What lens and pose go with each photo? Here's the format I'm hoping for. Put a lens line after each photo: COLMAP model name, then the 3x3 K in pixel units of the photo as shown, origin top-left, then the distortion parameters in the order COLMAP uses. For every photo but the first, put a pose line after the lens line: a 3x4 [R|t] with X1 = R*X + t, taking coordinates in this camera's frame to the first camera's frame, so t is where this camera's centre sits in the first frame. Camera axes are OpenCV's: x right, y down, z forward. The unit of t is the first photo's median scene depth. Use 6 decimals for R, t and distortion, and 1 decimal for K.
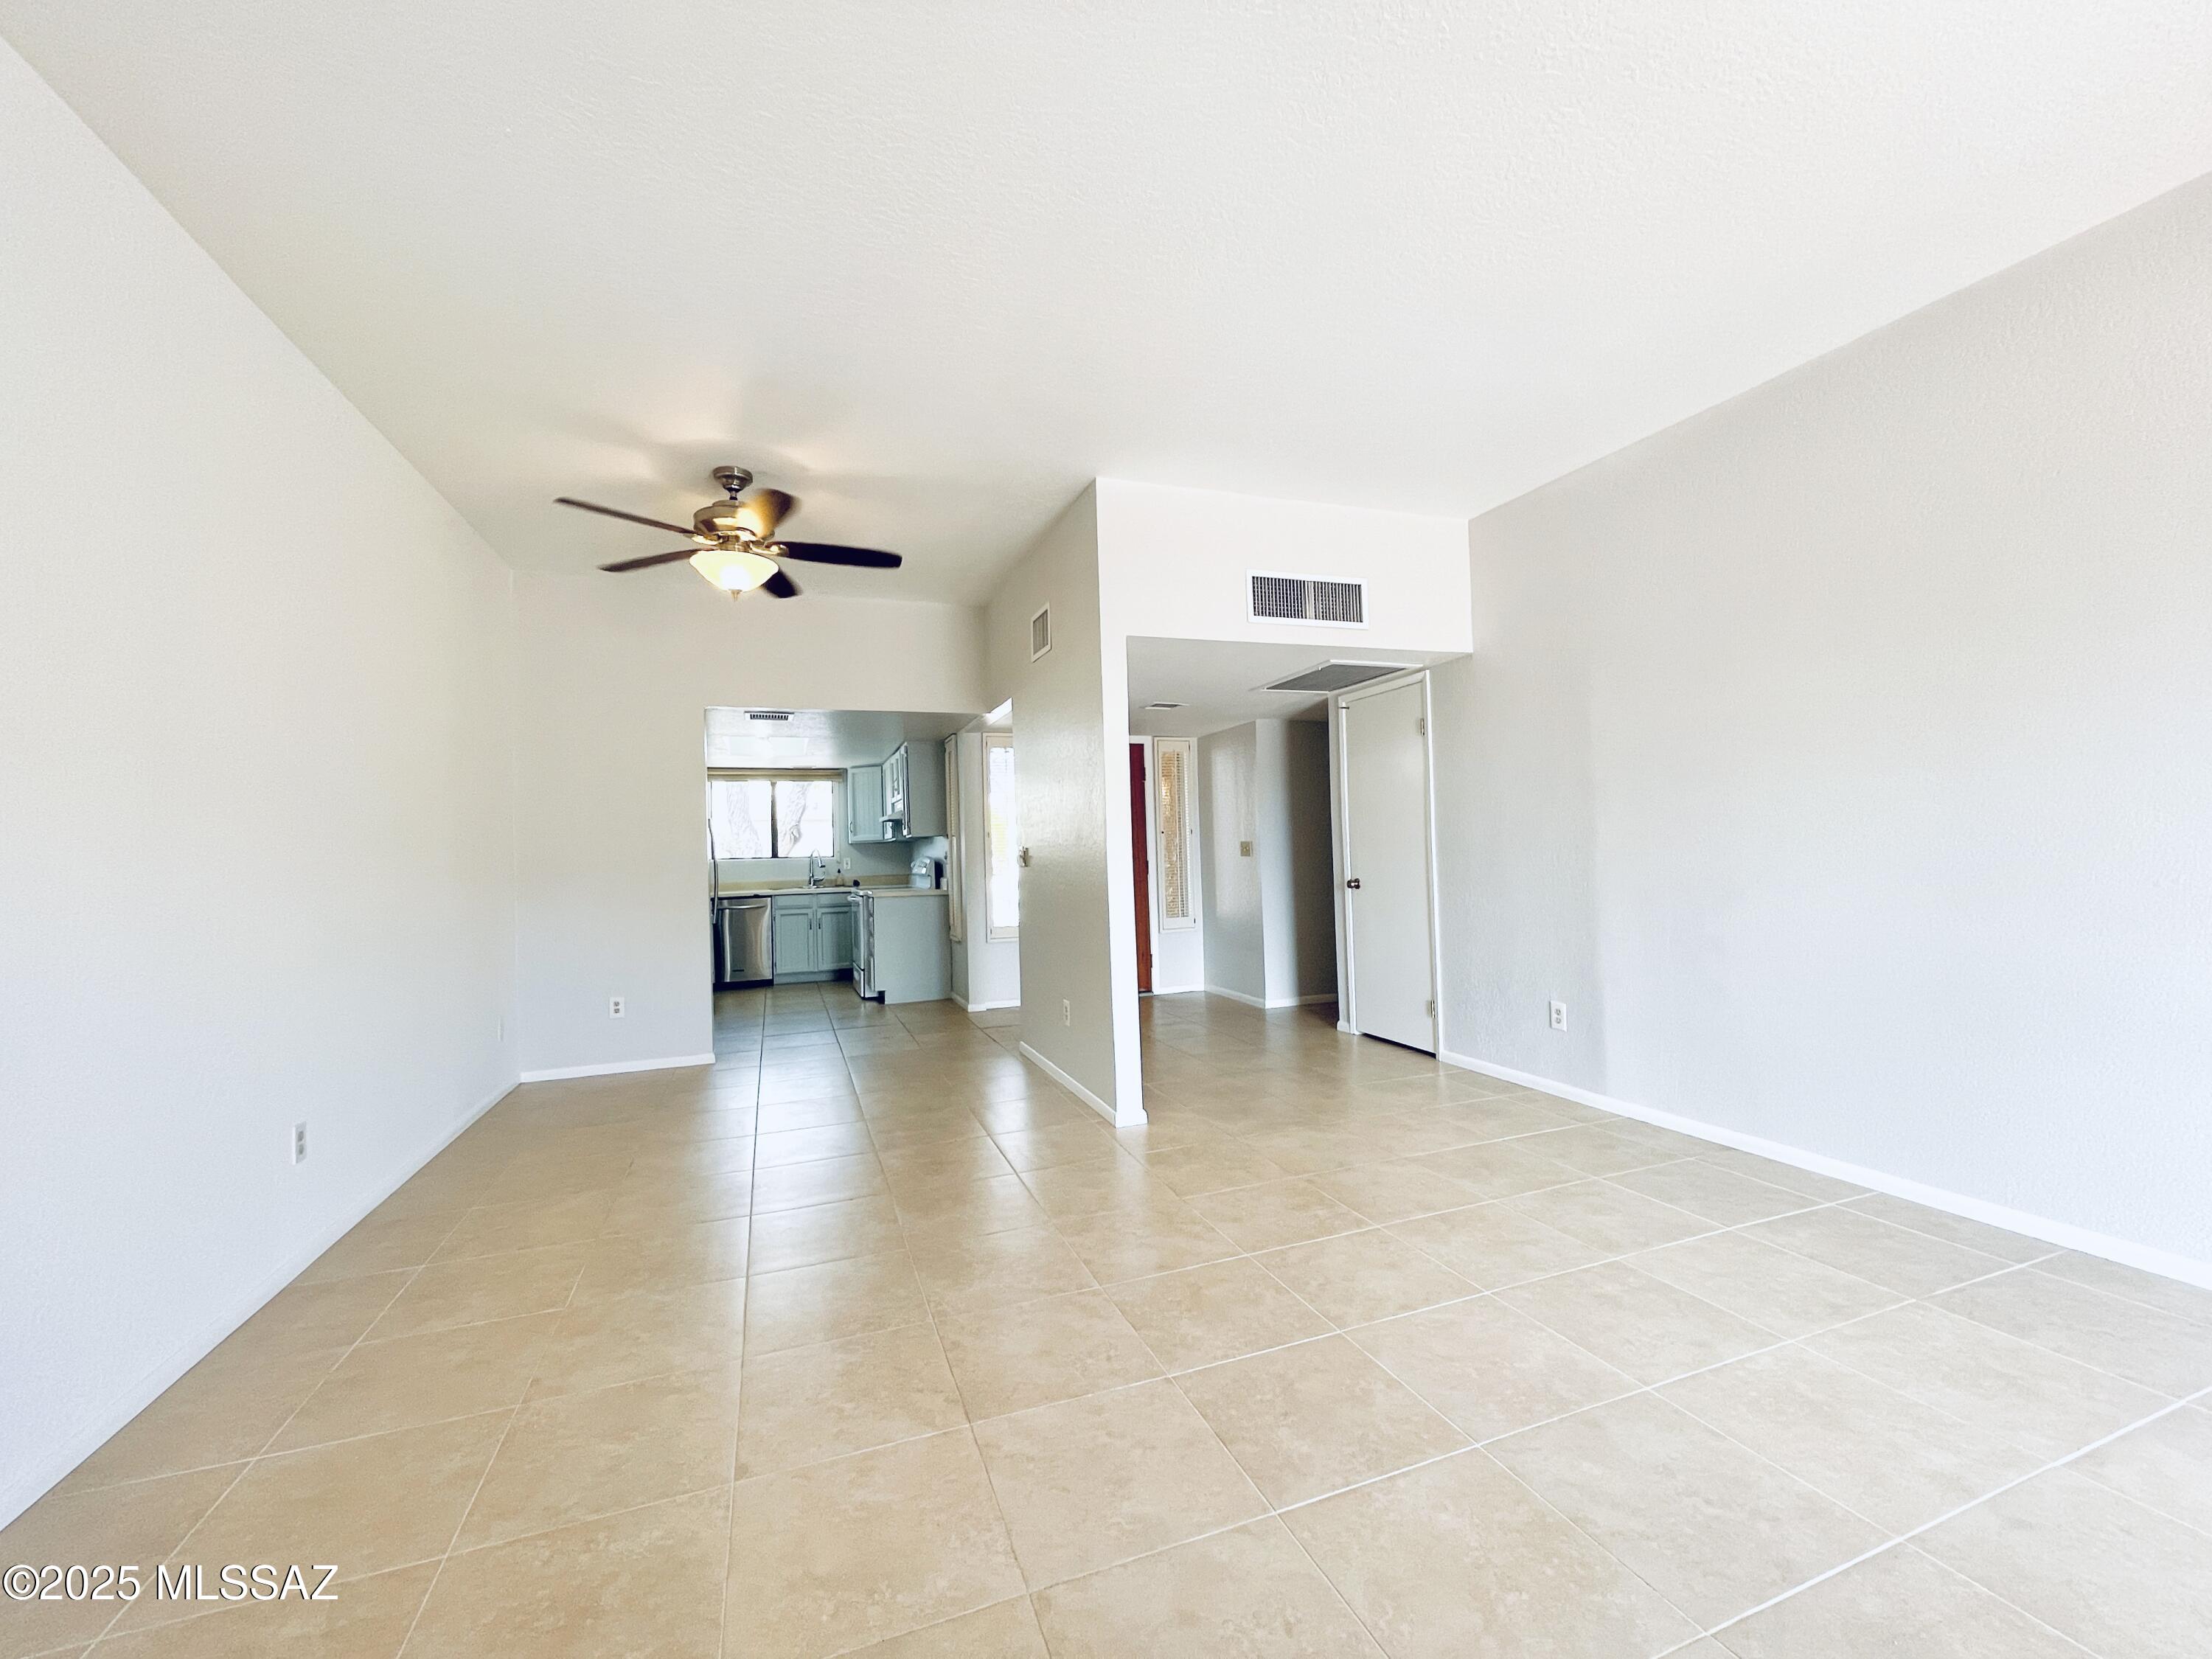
lens RADIAL K [[883.6, 0, 1106.0], [0, 883.6, 829.5], [0, 0, 1]] dist [0.010339, -0.000085]
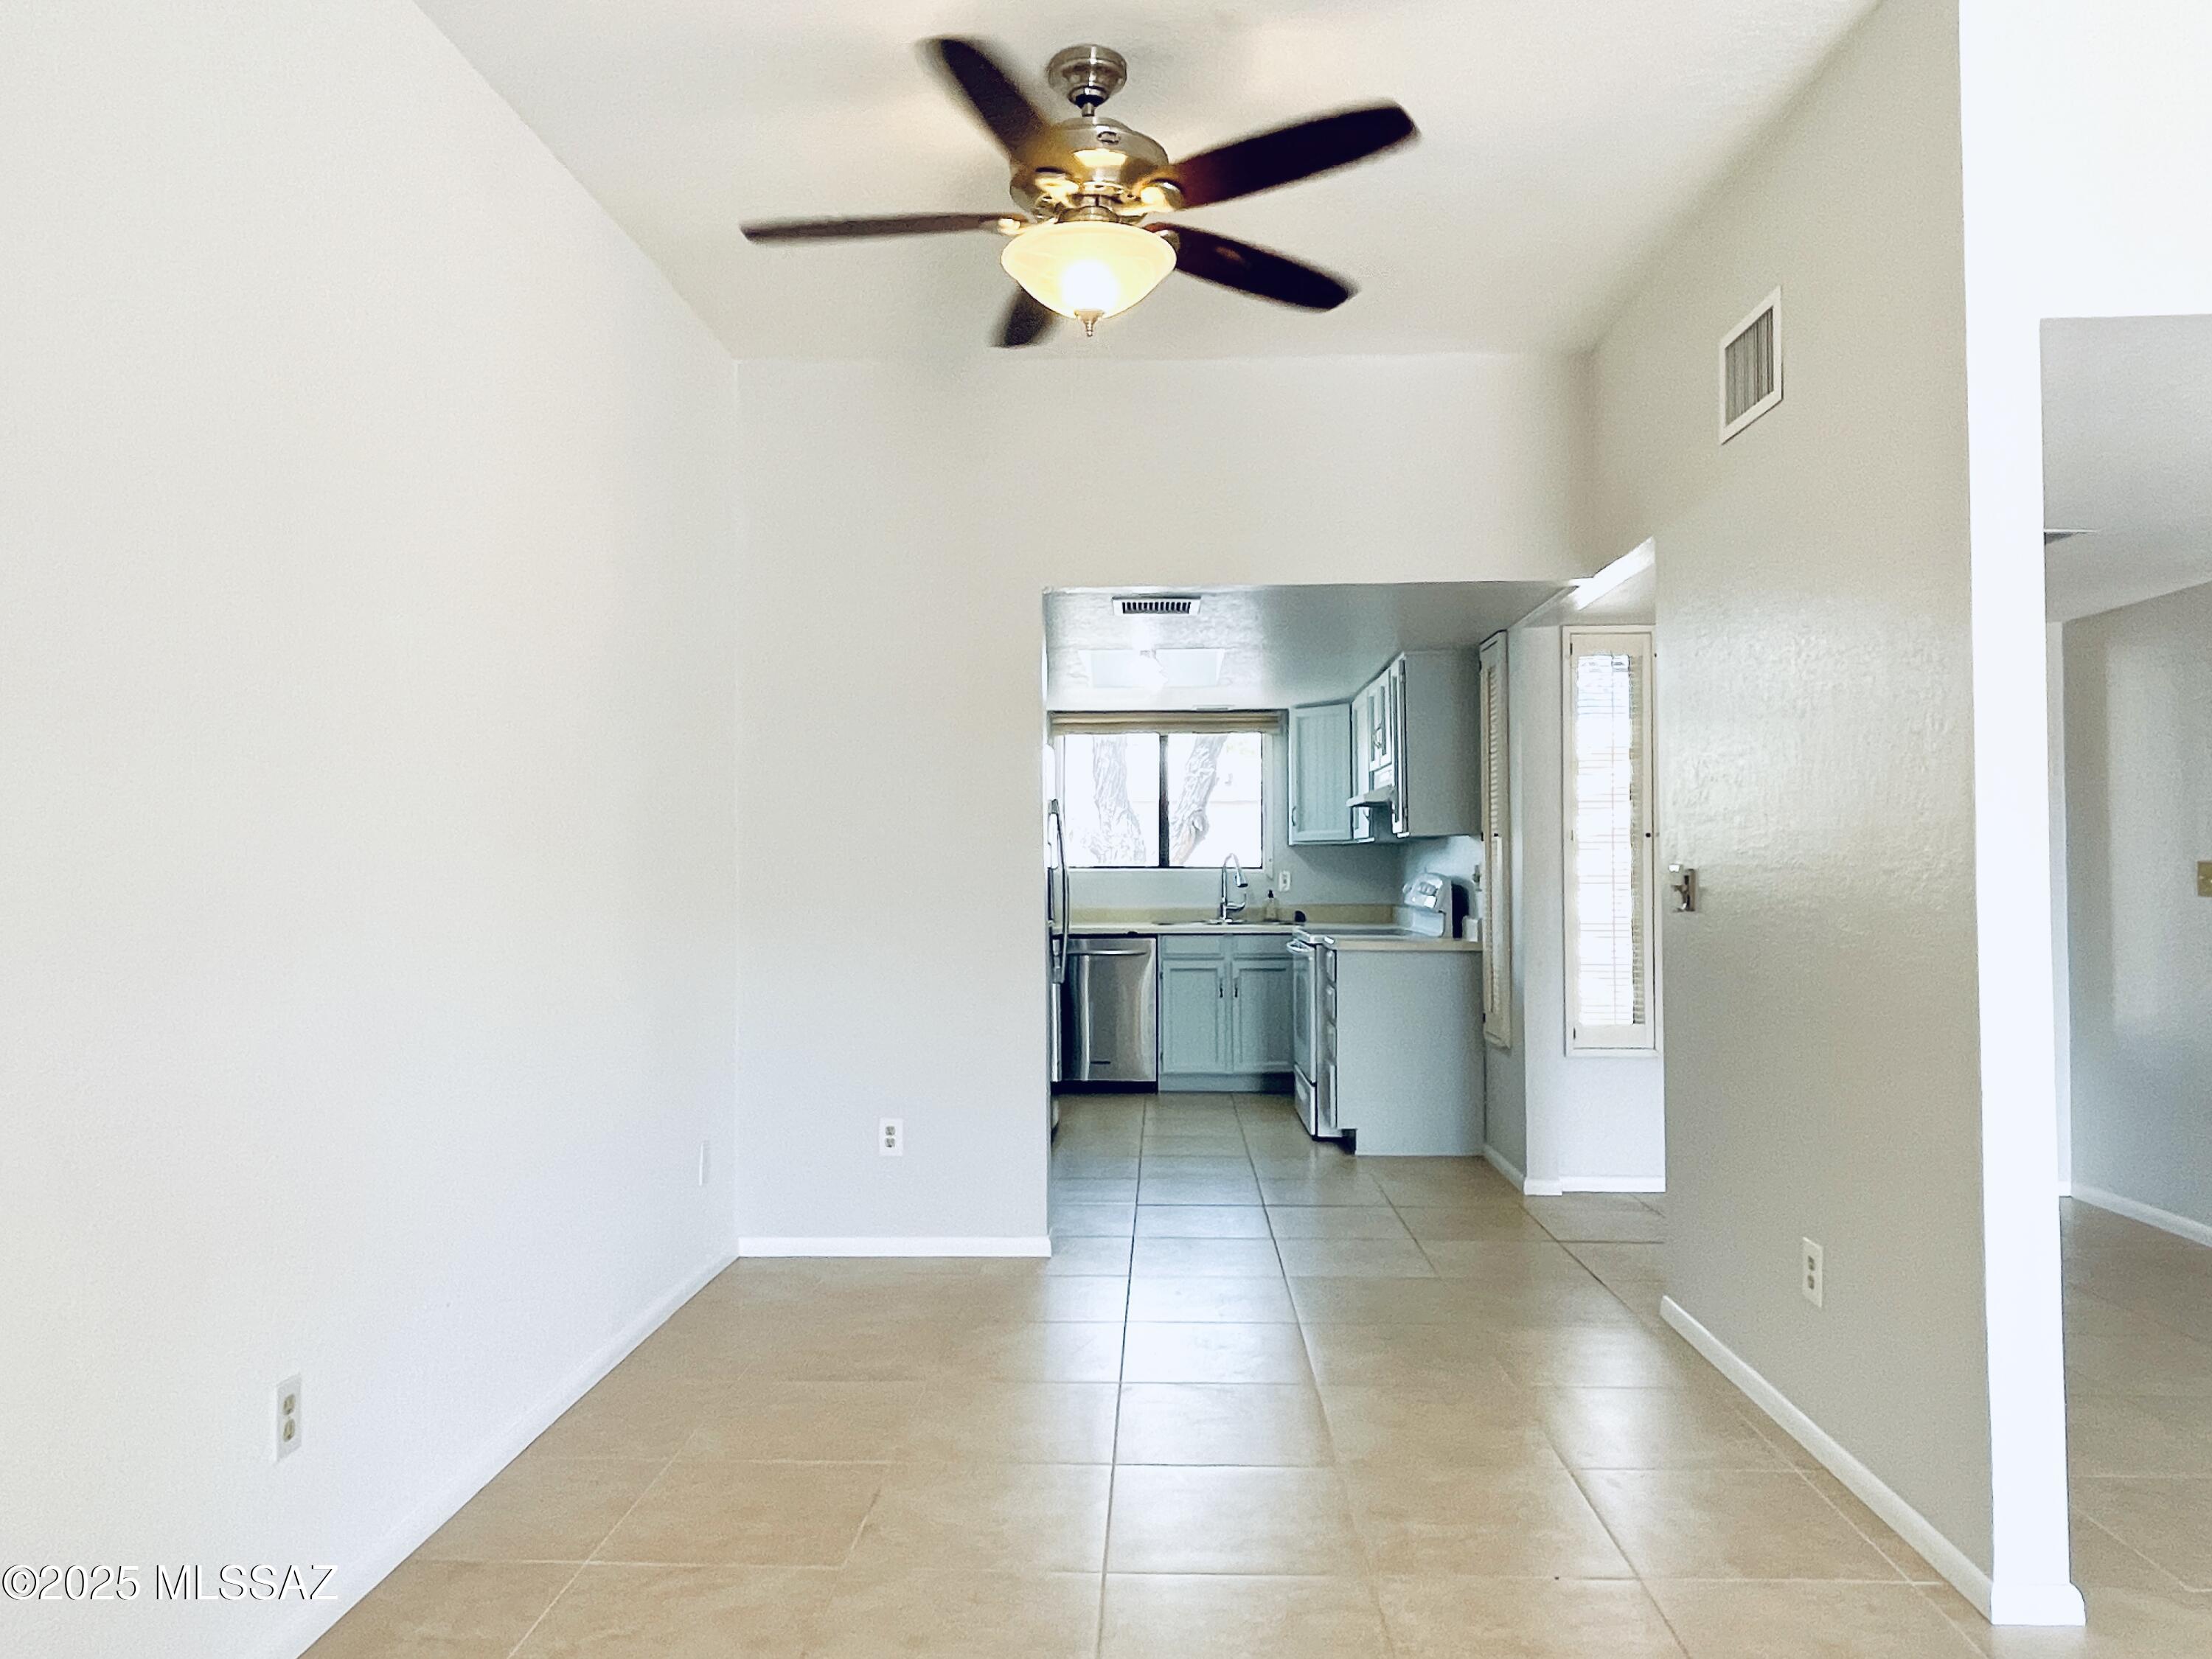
lens RADIAL K [[1459.7, 0, 1106.0], [0, 1459.7, 829.5], [0, 0, 1]] dist [0.022805, 0.000473]
pose [[0.921019, 0.016887, -0.389151, -0.050415], [-0.014427, 0.999853, 0.009243, -0.000885], [0.389250, -0.002899, 0.921127, 0.140933]]
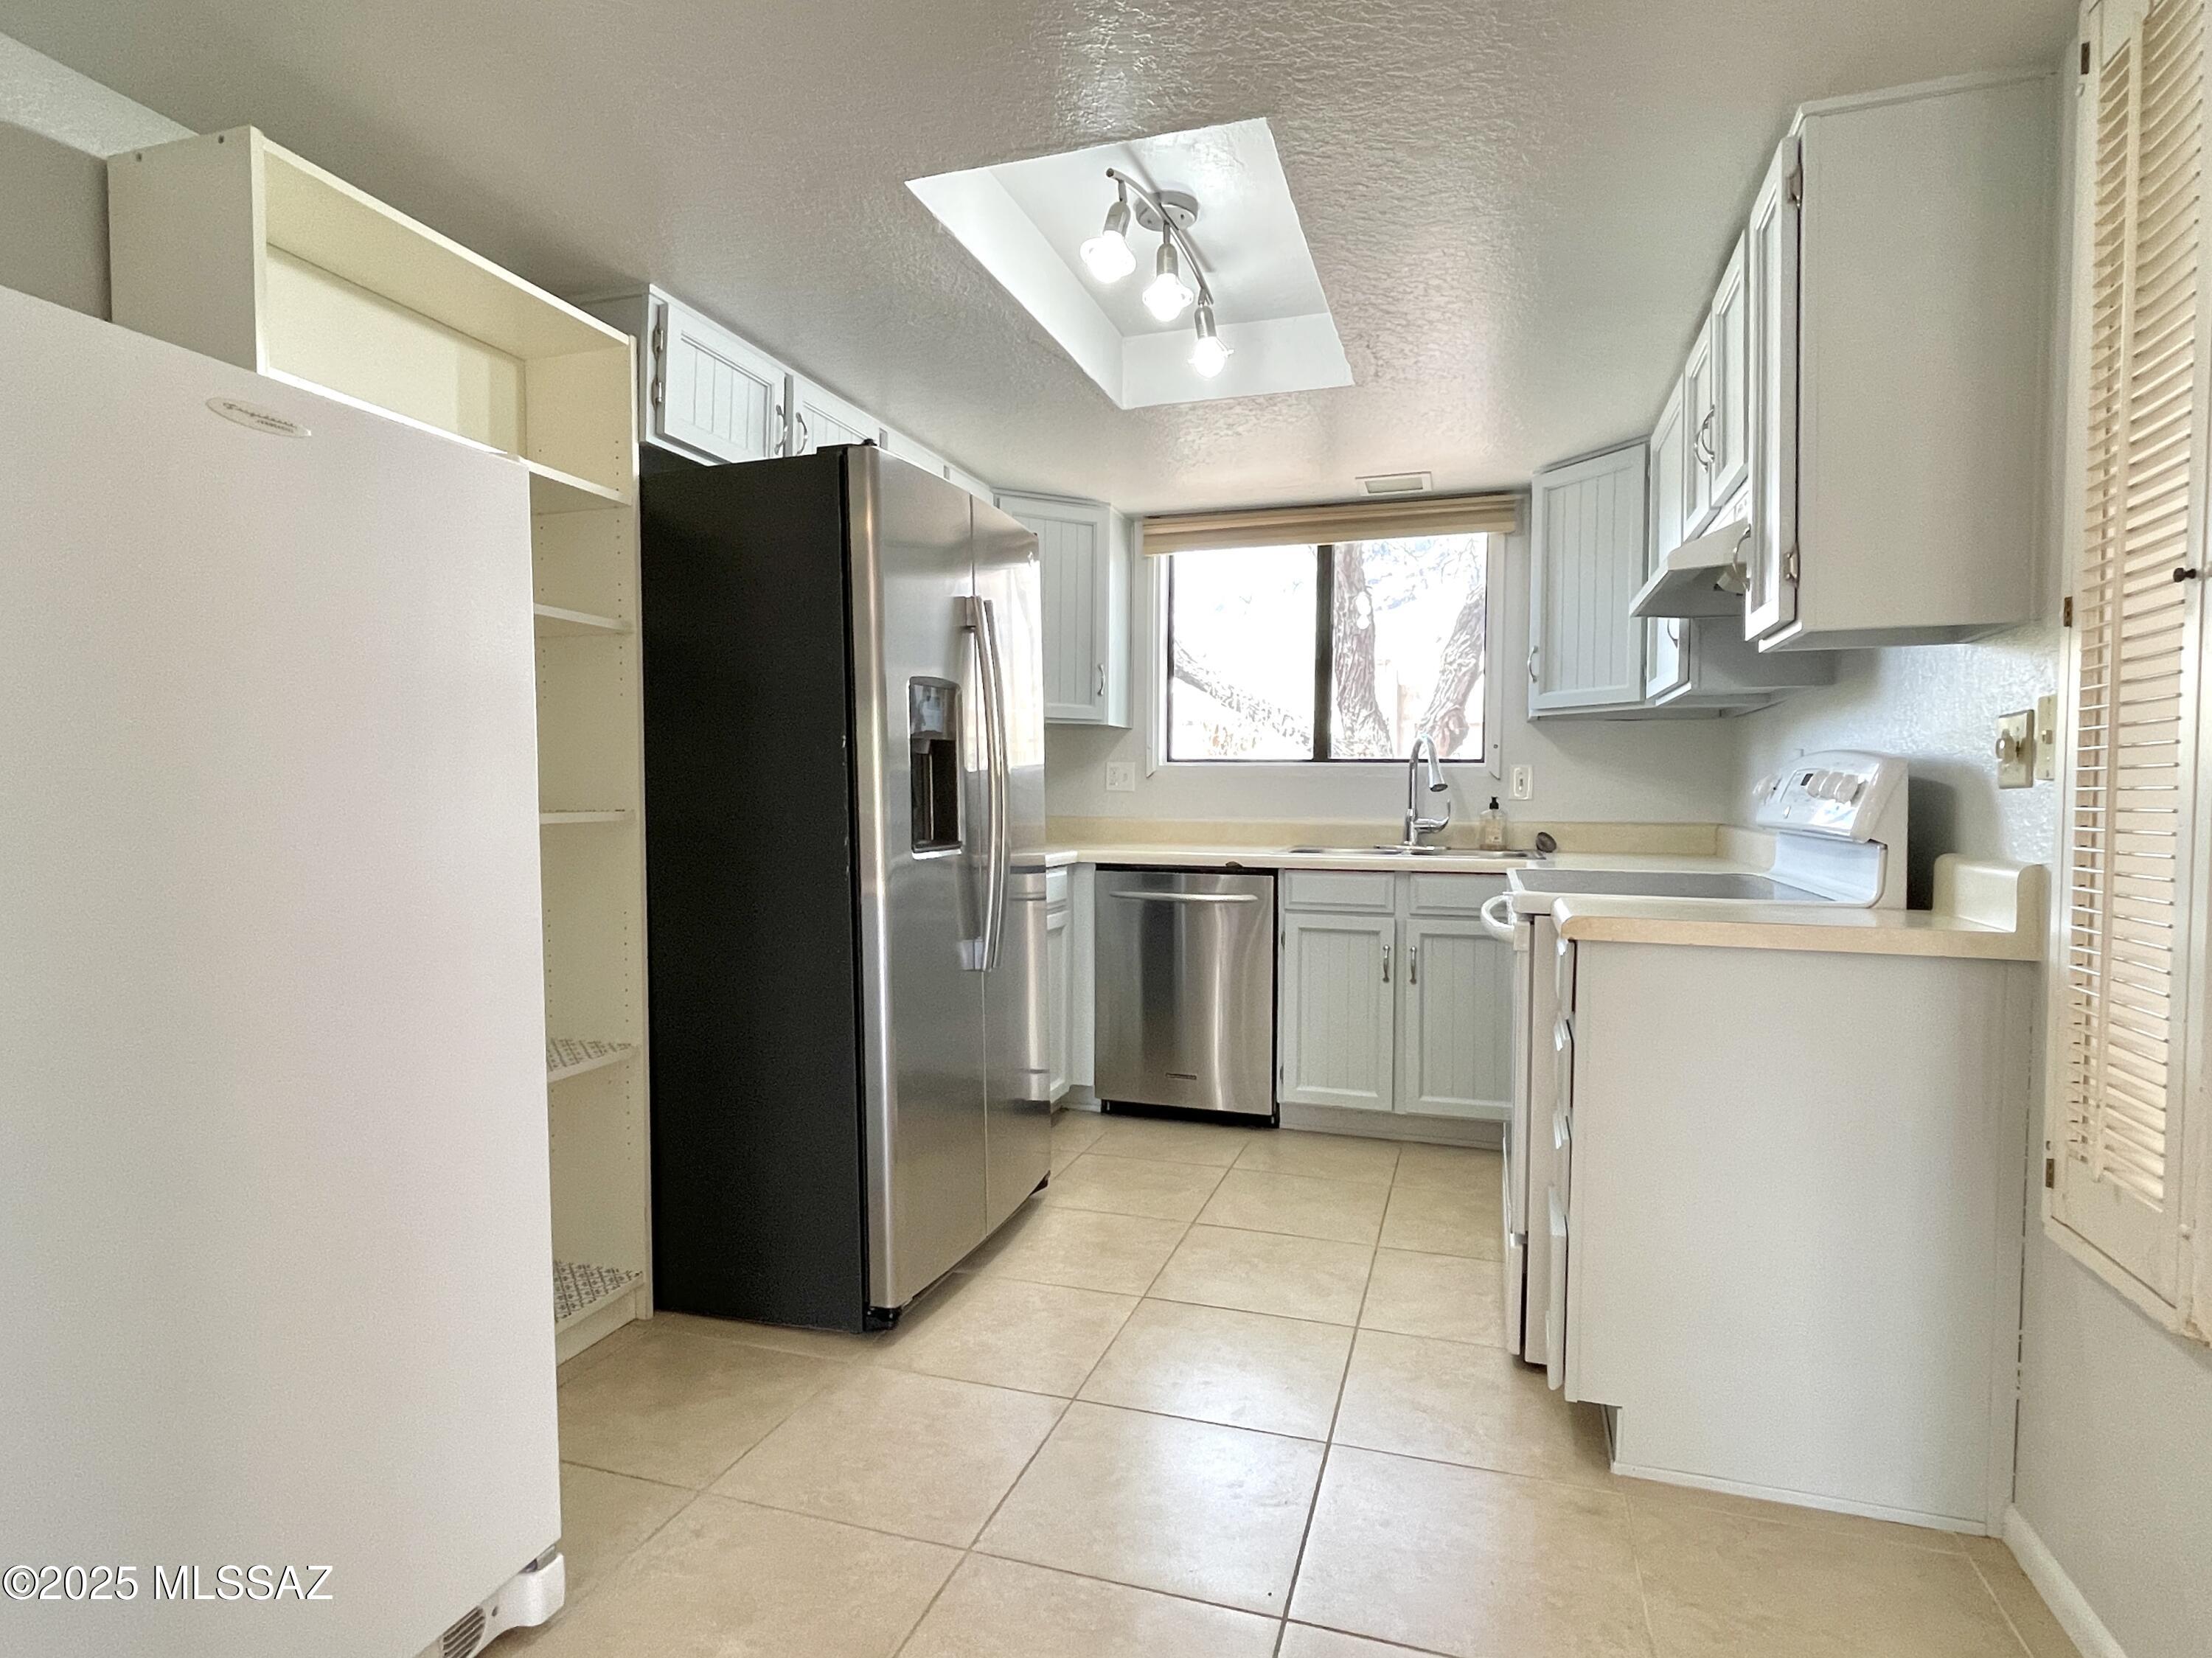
lens RADIAL K [[1169.4, 0, 1106.0], [0, 1169.4, 829.0], [0, 0, 1]] dist [0.020253, -0.000135]
pose [[0.780608, 0.051670, -0.622882, -0.175418], [-0.009451, 0.997439, 0.070897, 0.032808], [0.624950, -0.049455, 0.779097, 0.701640]]
